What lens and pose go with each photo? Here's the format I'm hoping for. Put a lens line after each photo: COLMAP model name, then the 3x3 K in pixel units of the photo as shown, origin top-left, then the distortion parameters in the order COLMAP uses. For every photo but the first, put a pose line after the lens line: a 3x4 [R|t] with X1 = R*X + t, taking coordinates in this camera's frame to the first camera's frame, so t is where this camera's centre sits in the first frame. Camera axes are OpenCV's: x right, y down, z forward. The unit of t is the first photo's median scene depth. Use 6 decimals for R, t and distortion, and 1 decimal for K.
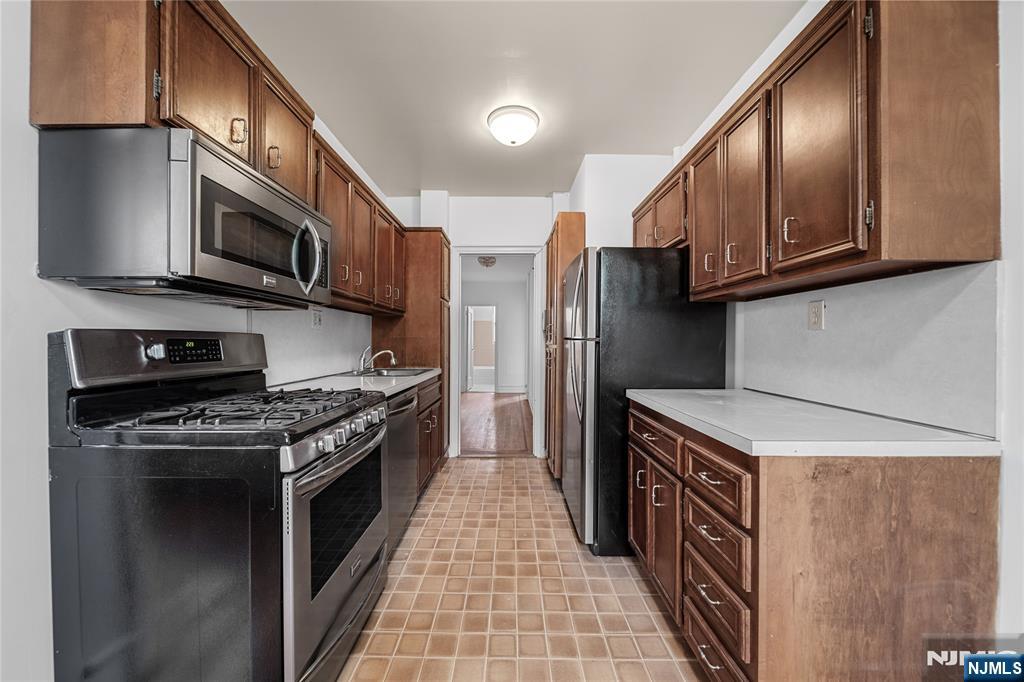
lens RADIAL K [[364.5, 0, 511.7], [0, 364.5, 343.7], [0, 0, 1]] dist [-0.001734, -0.000012]
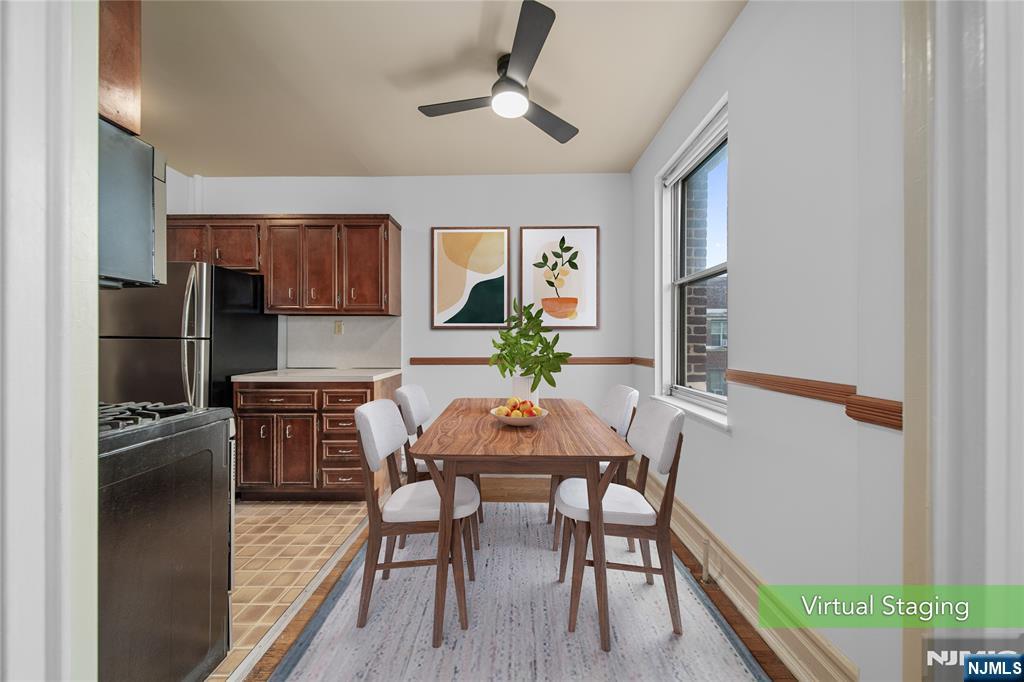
lens RADIAL K [[364.5, 0, 511.6], [0, 364.5, 341.1], [0, 0, 1]] dist [-0.001734, -0.000012]
pose [[0.012471, -0.008956, 0.999882, -1.381971], [0.001359, 0.999959, 0.008940, -0.016056], [-0.999921, 0.001247, 0.012483, -0.054904]]
